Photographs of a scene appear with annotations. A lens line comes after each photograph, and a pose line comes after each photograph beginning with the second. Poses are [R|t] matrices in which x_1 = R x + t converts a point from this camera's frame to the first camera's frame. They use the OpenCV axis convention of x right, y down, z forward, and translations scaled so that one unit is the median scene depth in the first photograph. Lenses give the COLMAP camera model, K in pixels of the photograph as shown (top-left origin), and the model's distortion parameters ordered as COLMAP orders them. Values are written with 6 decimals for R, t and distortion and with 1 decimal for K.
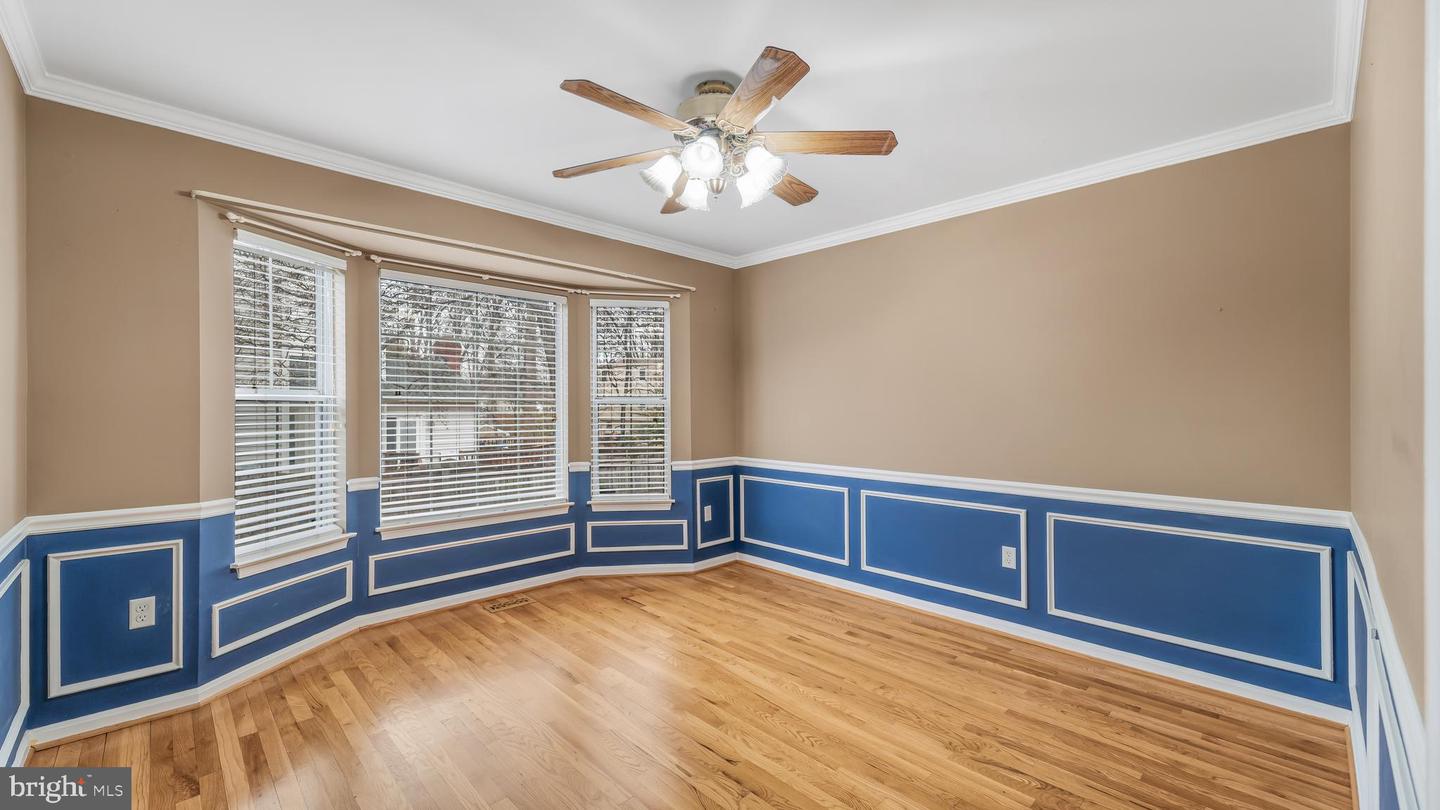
lens RADIAL K [[586.7, 0, 727.0], [0, 586.7, 410.4], [0, 0, 1]] dist [0.012383, -0.002198]
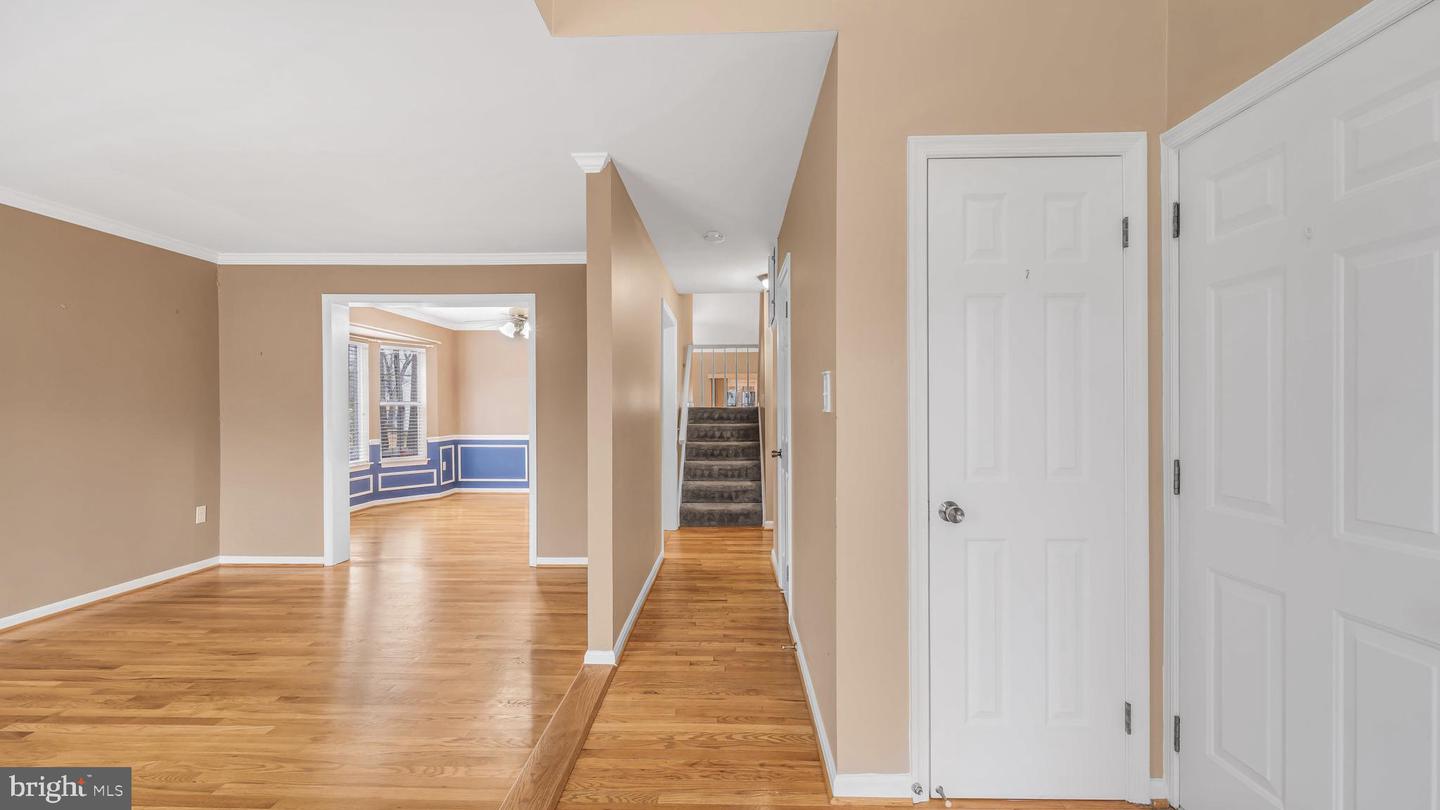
lens RADIAL K [[586.7, 0, 709.6], [0, 586.7, 413.4], [0, 0, 1]] dist [0.012383, -0.002198]
pose [[0.715658, -0.006516, 0.698421, -0.733755], [0.002755, 0.999975, 0.006507, 0.004030], [-0.698446, -0.002733, 0.715658, -0.895665]]
